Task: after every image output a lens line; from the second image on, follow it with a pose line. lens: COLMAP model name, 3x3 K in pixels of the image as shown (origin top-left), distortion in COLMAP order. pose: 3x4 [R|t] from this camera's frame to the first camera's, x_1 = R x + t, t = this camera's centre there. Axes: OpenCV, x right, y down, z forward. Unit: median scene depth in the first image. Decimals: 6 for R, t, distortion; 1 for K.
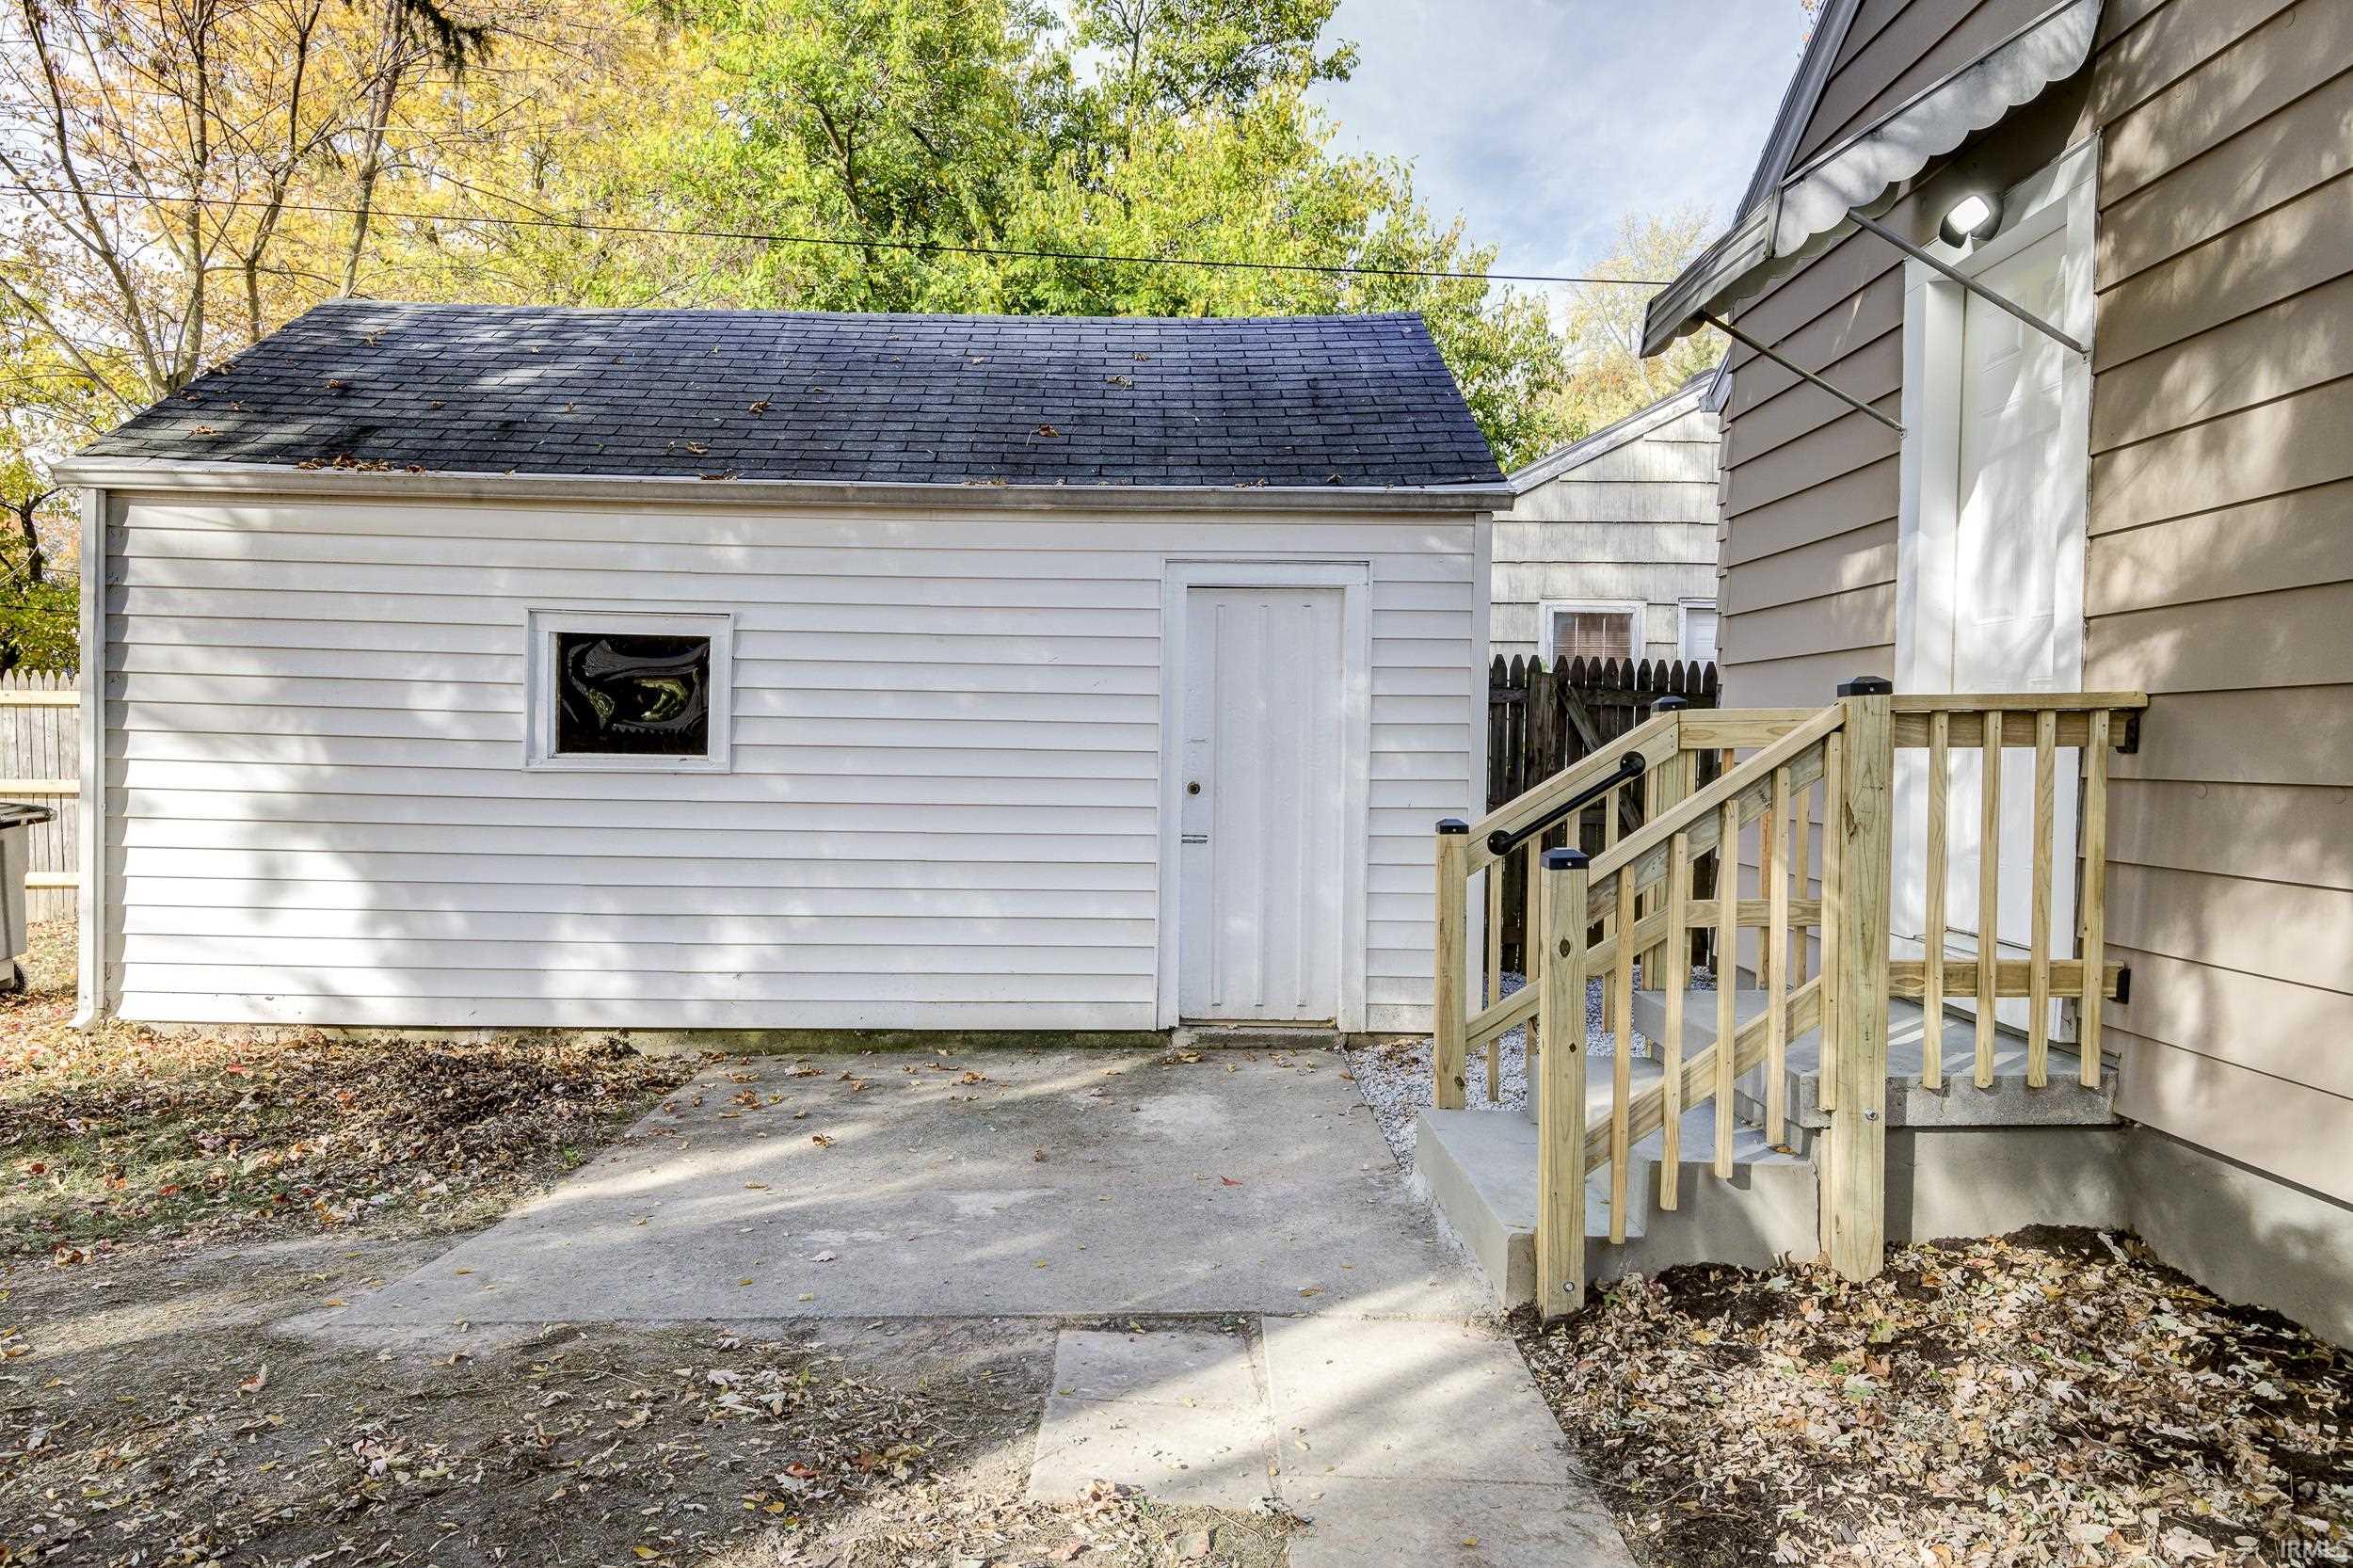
lens RADIAL K [[1500.3, 0, 1176.5], [0, 1500.3, 784.0], [0, 0, 1]] dist [-0.000272, -0.000049]
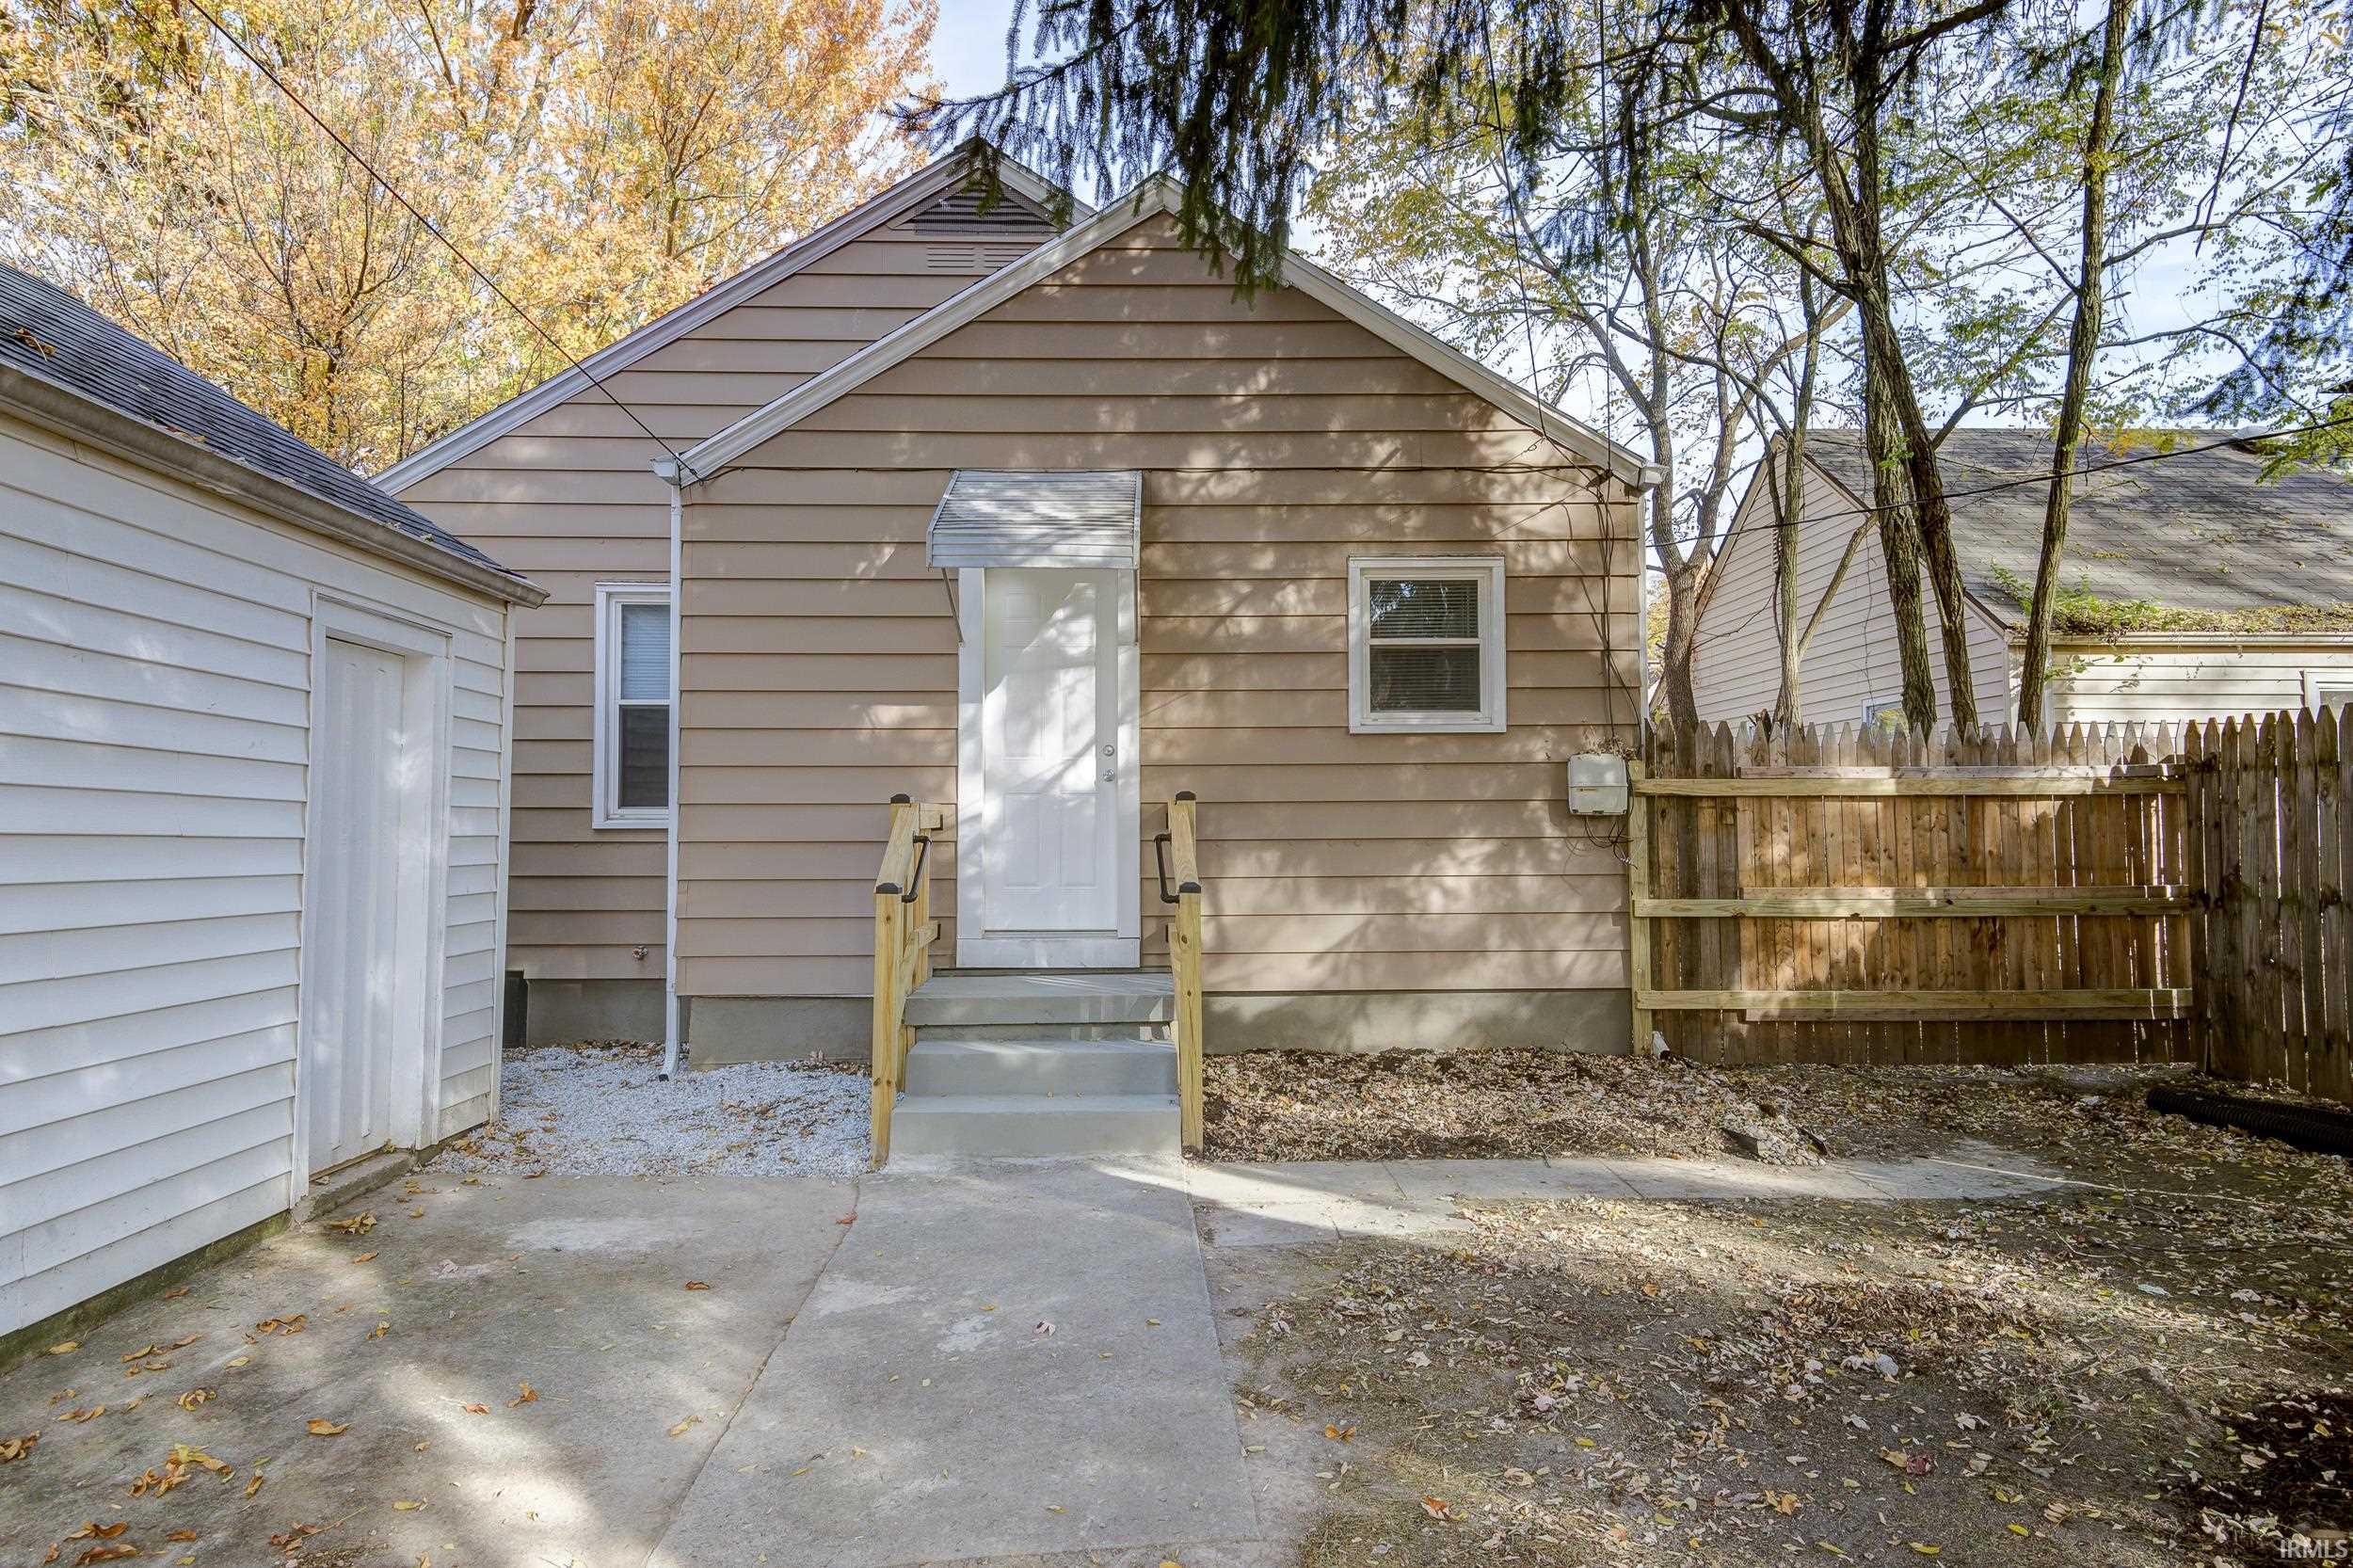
lens RADIAL K [[1297.8, 0, 1176.5], [0, 1297.8, 784.0], [0, 0, 1]] dist [-0.001229, -0.000540]
pose [[-0.034934, 0.033572, 0.998826, -0.707188], [0.030139, 0.999016, -0.032525, -0.014359], [-0.998935, 0.028968, -0.035911, 0.582400]]
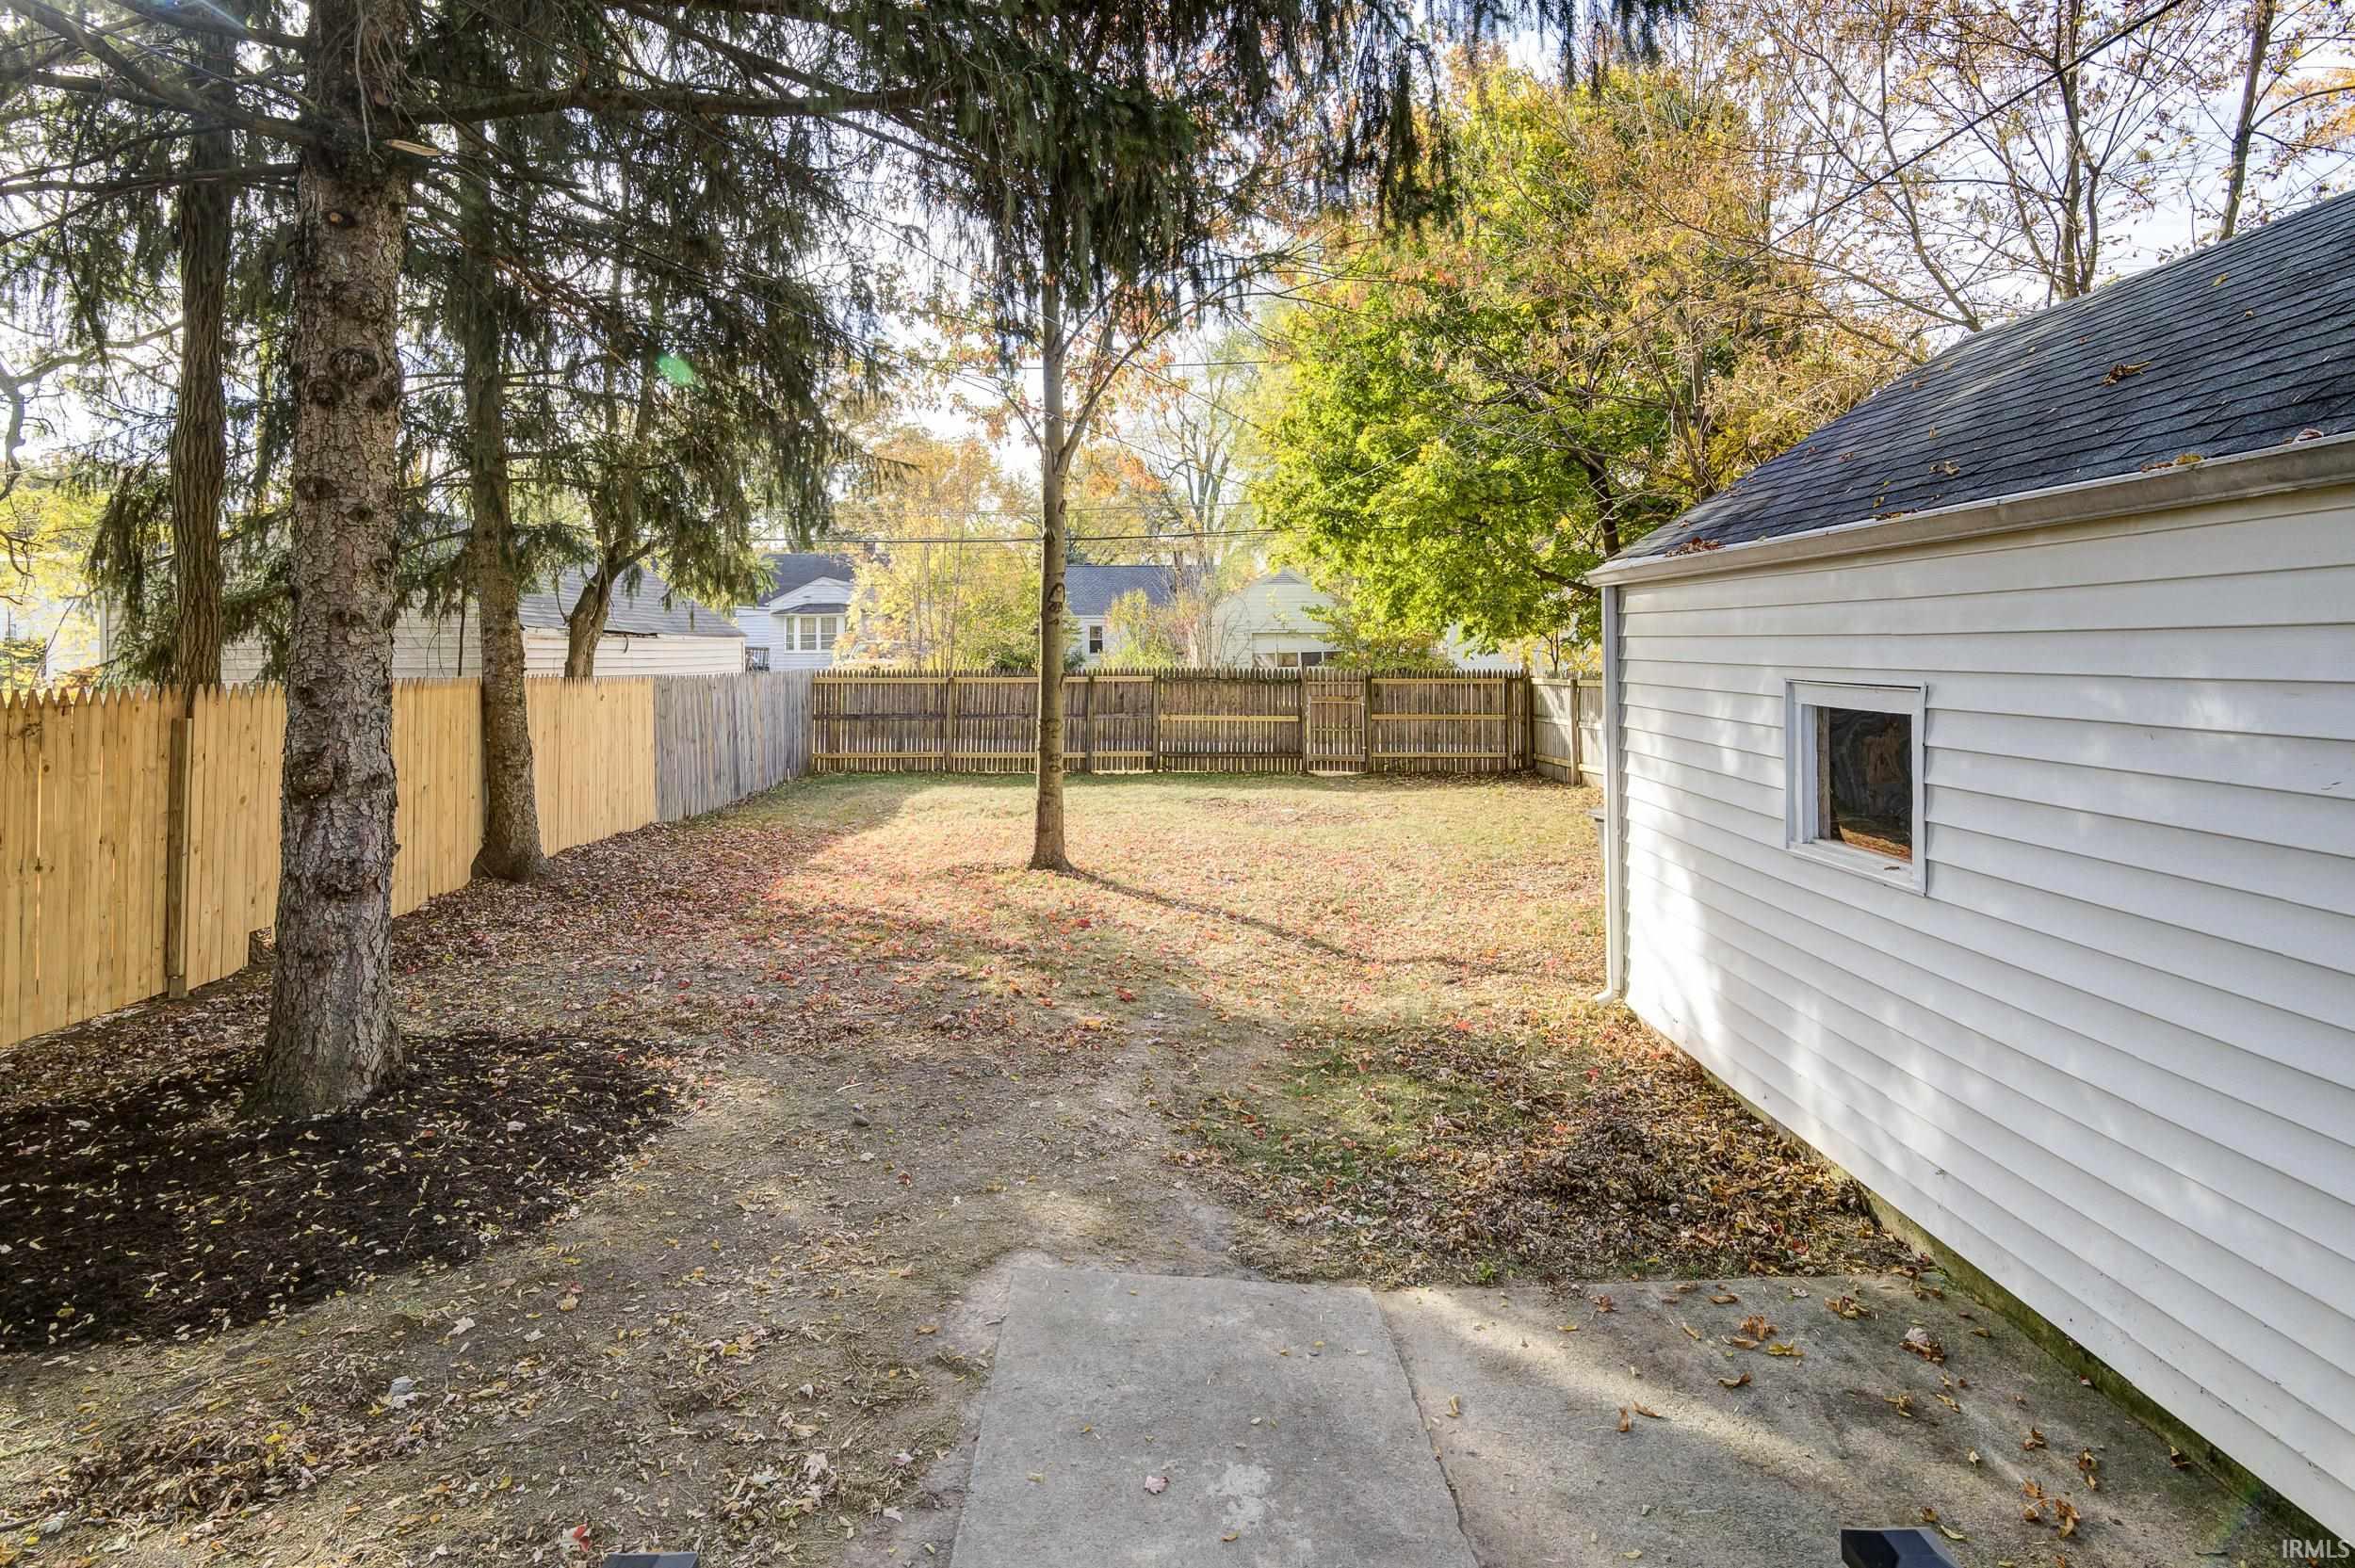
lens RADIAL K [[1215.7, 0, 1174.1], [0, 1215.7, 638.7], [0, 0, 1]] dist [-0.000597, -0.000174]
pose [[-0.006002, -0.026098, -0.999641, 0.326783], [-0.023018, 0.999398, -0.025954, -0.114021], [0.999717, 0.022854, -0.006599, 0.627570]]
